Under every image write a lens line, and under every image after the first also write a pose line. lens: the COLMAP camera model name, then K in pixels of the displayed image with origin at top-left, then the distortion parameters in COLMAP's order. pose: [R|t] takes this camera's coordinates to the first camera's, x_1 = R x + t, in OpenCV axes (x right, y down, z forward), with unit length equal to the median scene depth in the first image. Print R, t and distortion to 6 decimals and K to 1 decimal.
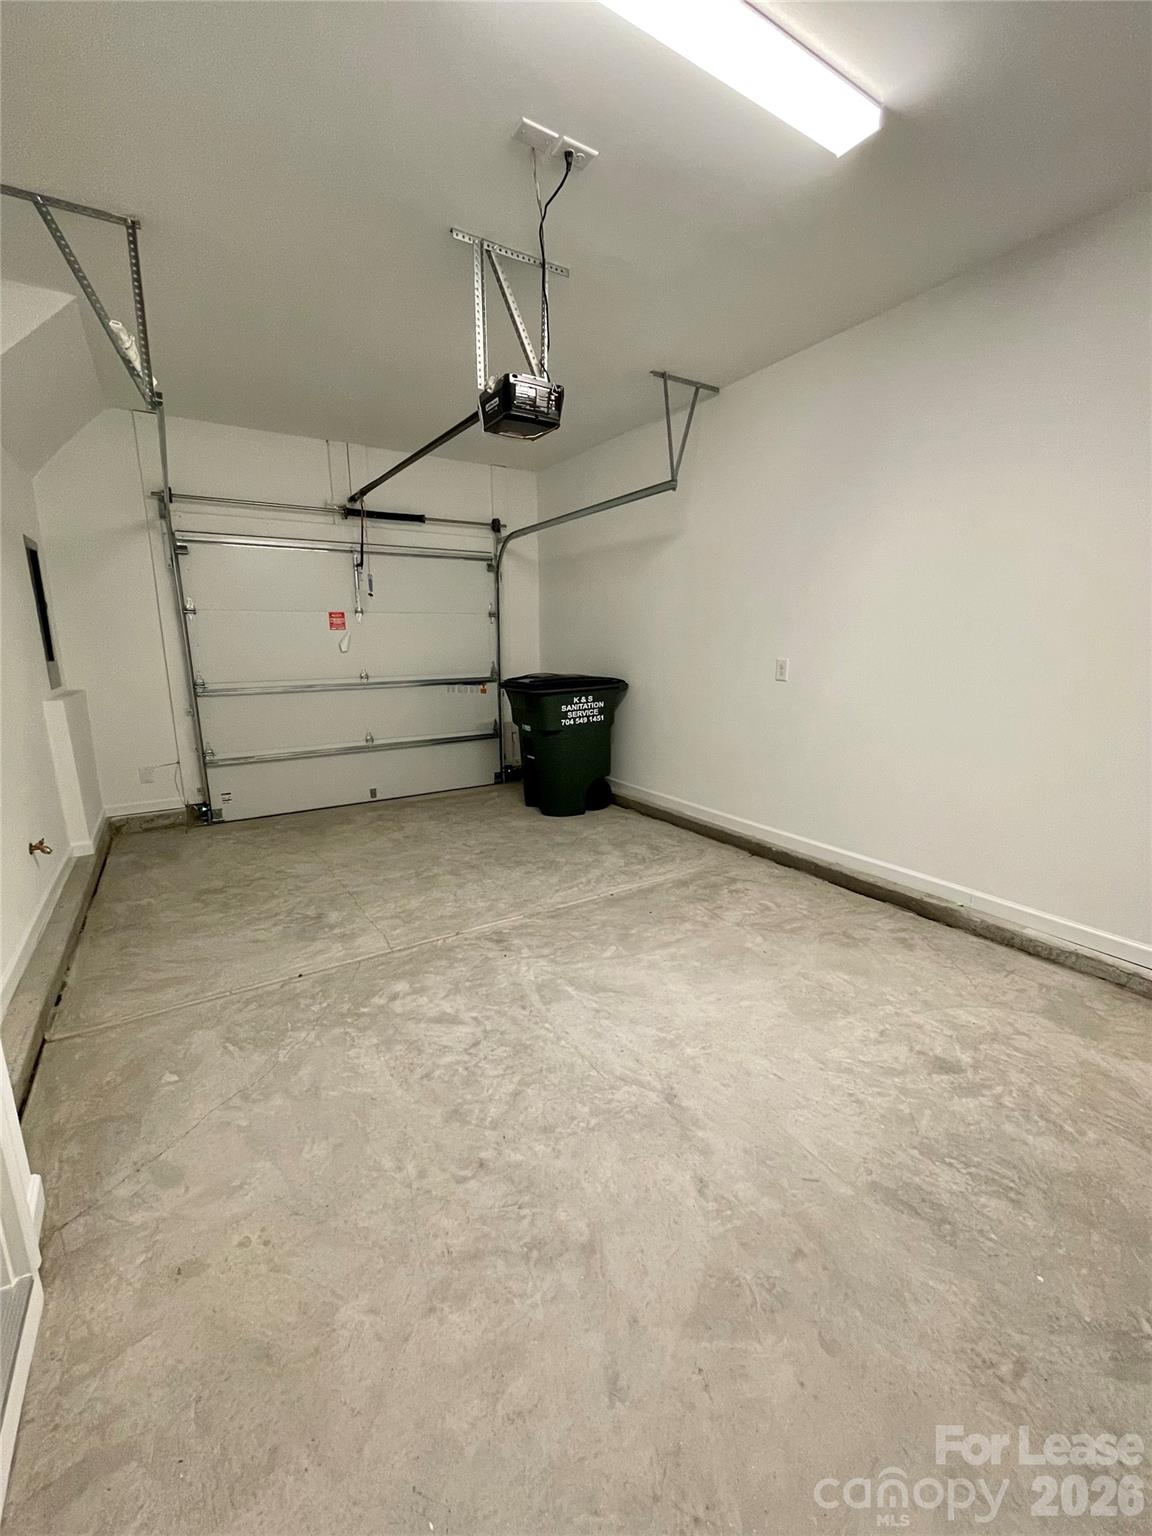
lens RADIAL K [[625.7, 0, 578.8], [0, 625.7, 769.8], [0, 0, 1]] dist [0.000304, -0.000221]
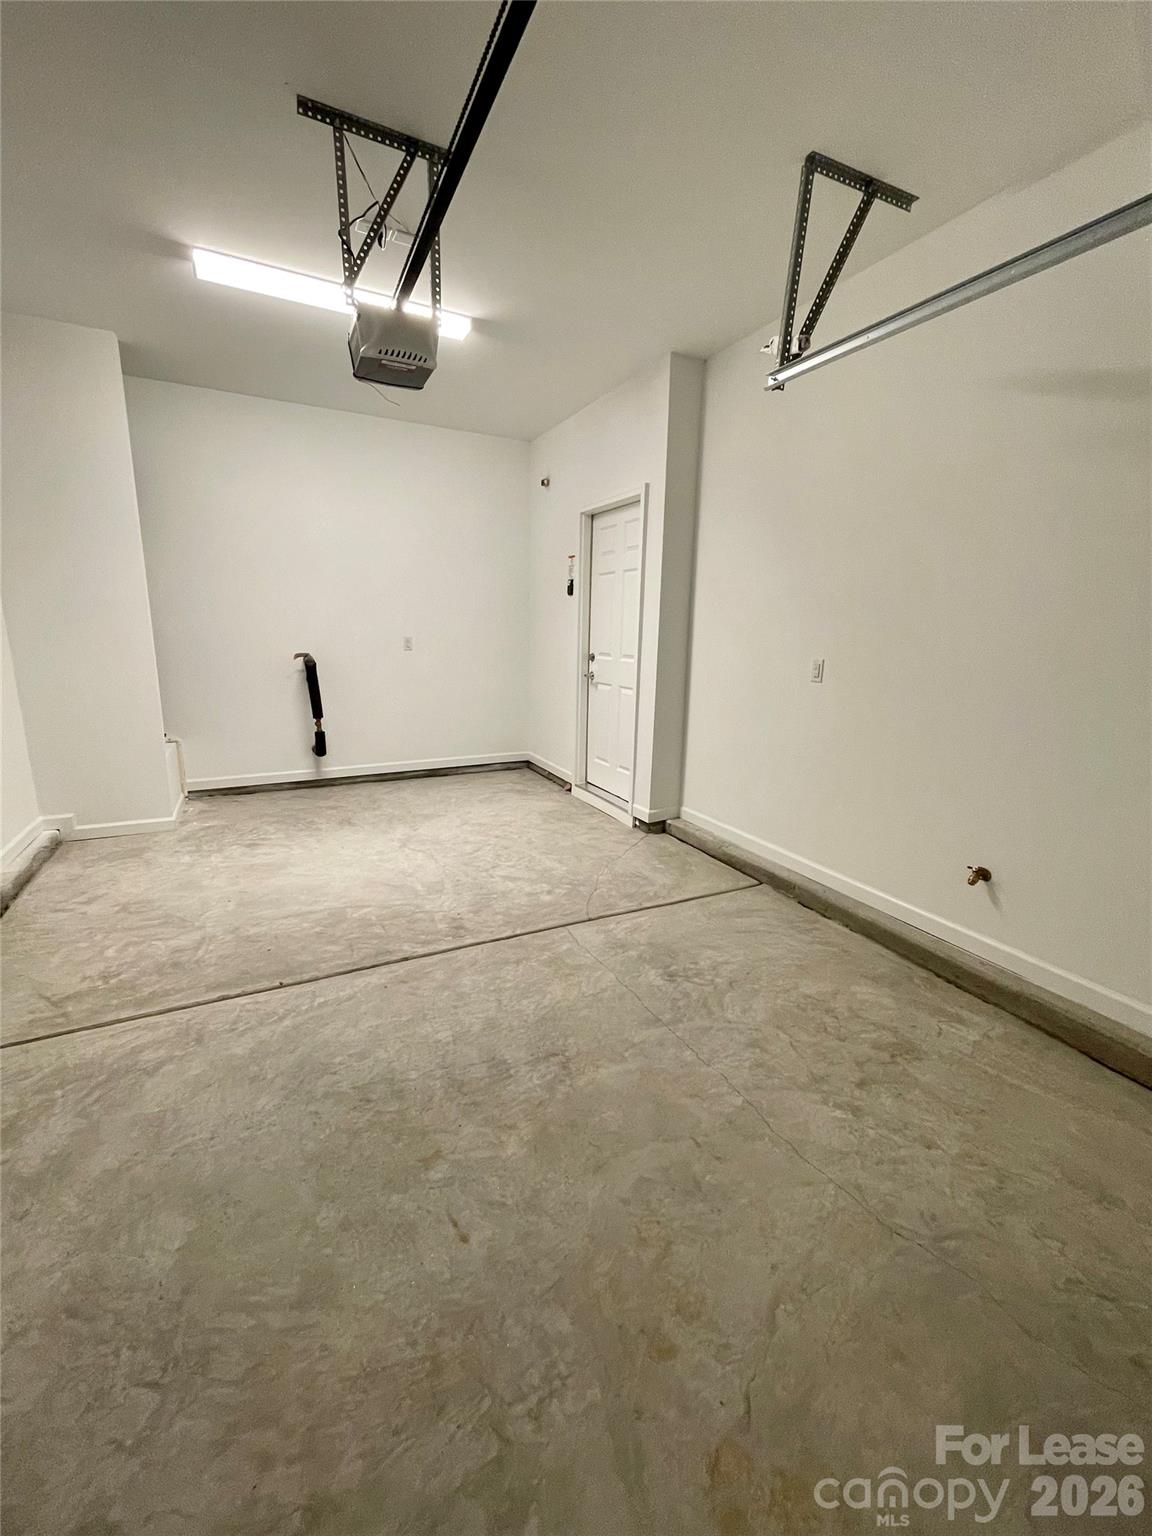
lens RADIAL K [[625.7, 0, 574.6], [0, 625.7, 768.8], [0, 0, 1]] dist [0.000304, -0.000221]
pose [[-0.994808, -0.036263, 0.095092, -0.407394], [0.006279, 0.910716, 0.412985, -0.375733], [-0.101577, 0.411438, -0.905760, 1.835287]]
